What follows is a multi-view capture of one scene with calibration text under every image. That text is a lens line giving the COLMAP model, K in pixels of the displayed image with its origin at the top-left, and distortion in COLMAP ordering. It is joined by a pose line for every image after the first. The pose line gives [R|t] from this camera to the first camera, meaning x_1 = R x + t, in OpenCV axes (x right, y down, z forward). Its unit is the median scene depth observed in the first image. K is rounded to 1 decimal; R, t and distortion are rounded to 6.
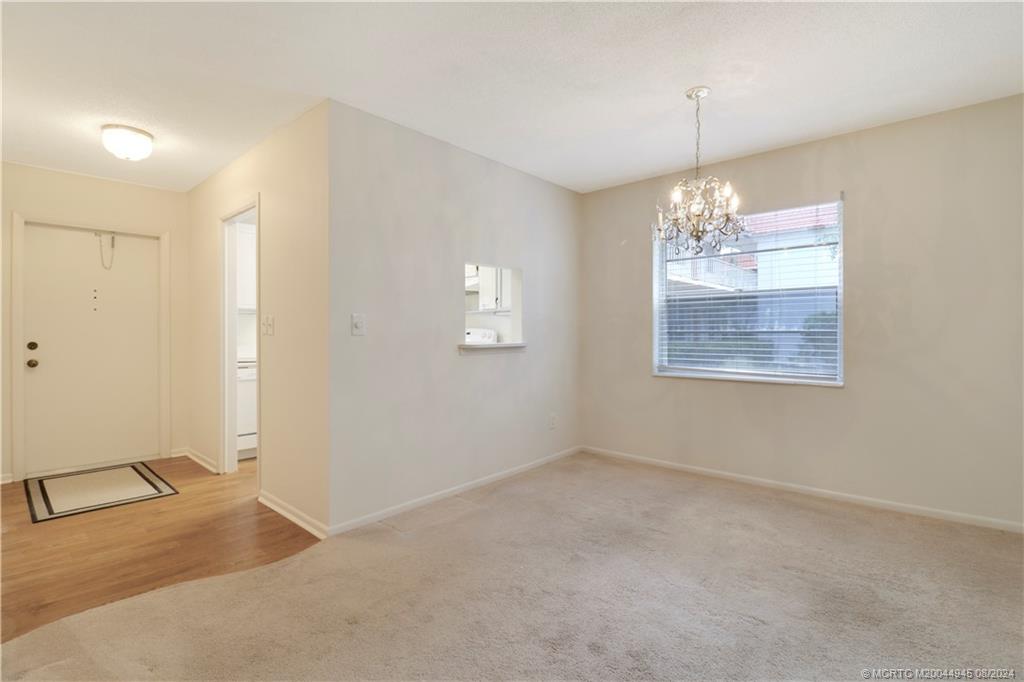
lens RADIAL K [[488.9, 0, 510.4], [0, 488.9, 324.8], [0, 0, 1]] dist [0.007299, -0.009750]
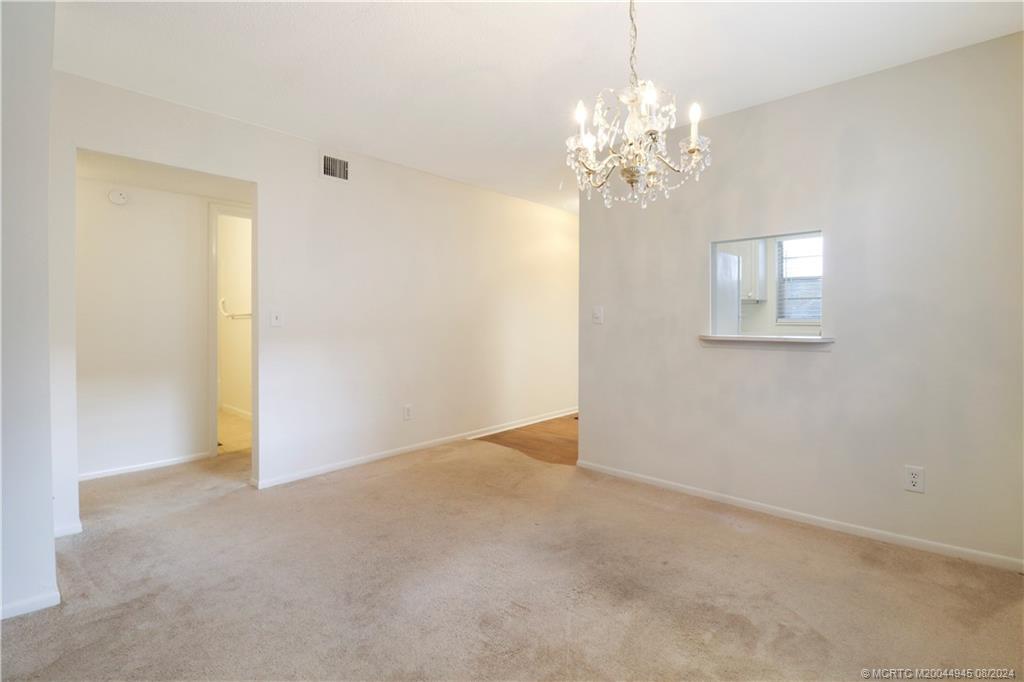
lens RADIAL K [[477.0, 0, 518.1], [0, 477.0, 341.4], [0, 0, 1]] dist [0.004340, -0.000076]
pose [[-0.007985, 0.045682, -0.998924, 0.711090], [0.013436, 0.998871, 0.045572, 0.005839], [0.999878, -0.013058, -0.008589, 0.607883]]
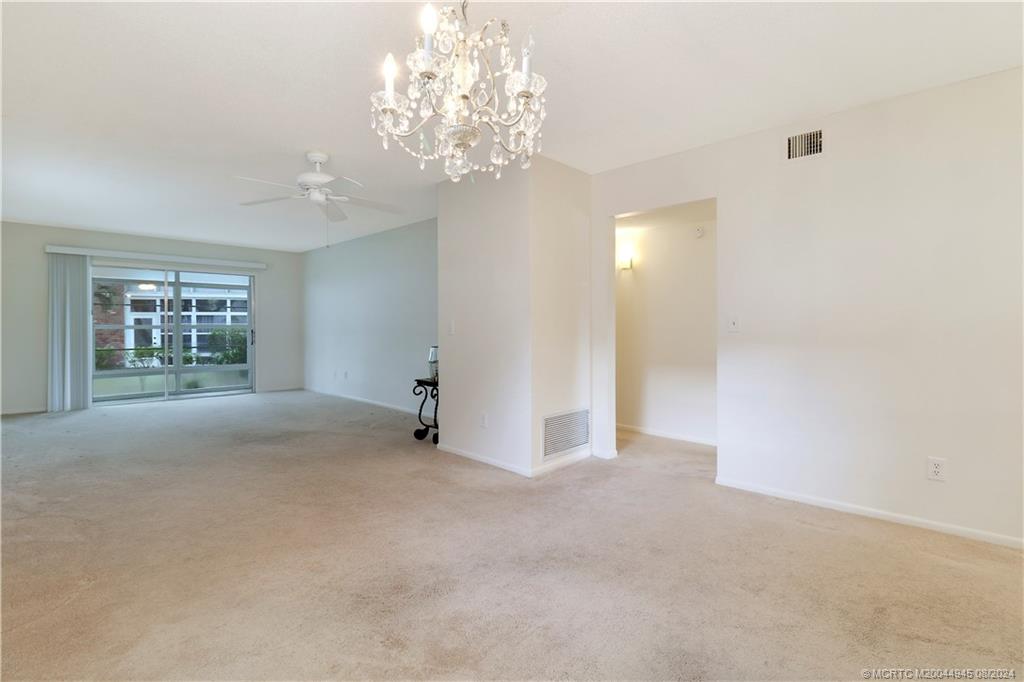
lens RADIAL K [[488.9, 0, 508.4], [0, 488.9, 334.4], [0, 0, 1]] dist [0.007299, -0.009750]
pose [[-0.998682, 0.003788, 0.051193, 0.220350], [0.003917, 0.999989, 0.002419, 0.014004], [-0.051183, 0.002617, -0.998686, 1.079120]]
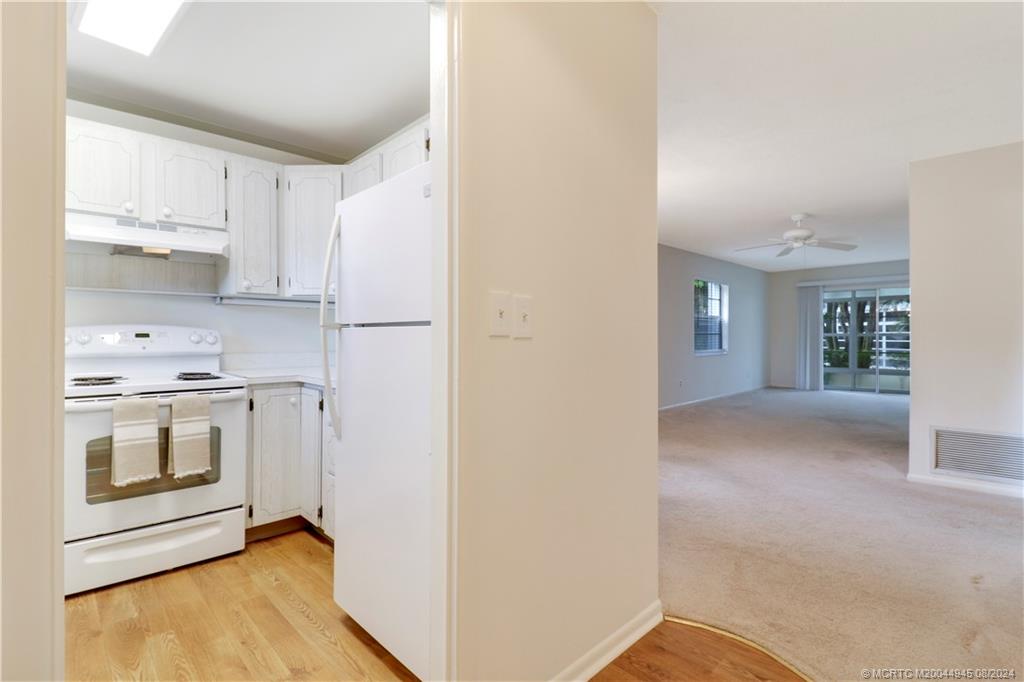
lens RADIAL K [[488.9, 0, 520.8], [0, 488.9, 323.7], [0, 0, 1]] dist [0.007299, -0.009750]
pose [[0.045425, 0.025585, 0.998640, -0.811170], [-0.015679, 0.999567, -0.024896, 0.017421], [-0.998845, -0.014527, 0.045806, 0.851904]]
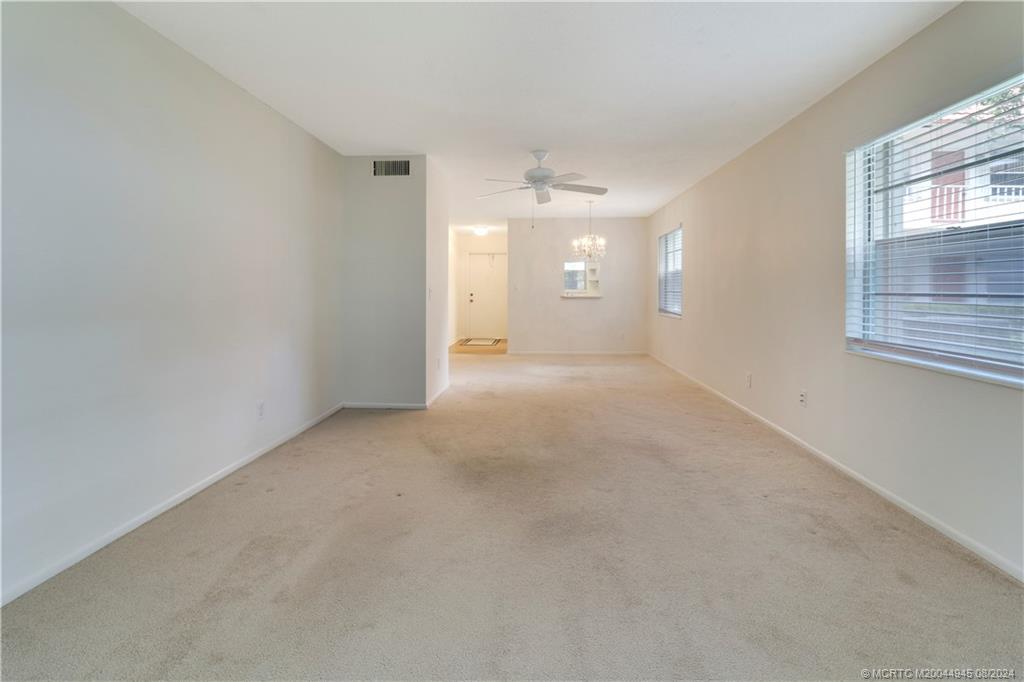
lens RADIAL K [[488.9, 0, 512.2], [0, 488.9, 295.0], [0, 0, 1]] dist [0.007299, -0.009750]
pose [[0.624155, 0.010027, -0.781236, 1.544955], [0.008838, 0.999763, 0.019893, -0.014165], [0.781250, -0.019321, 0.623919, -0.693785]]
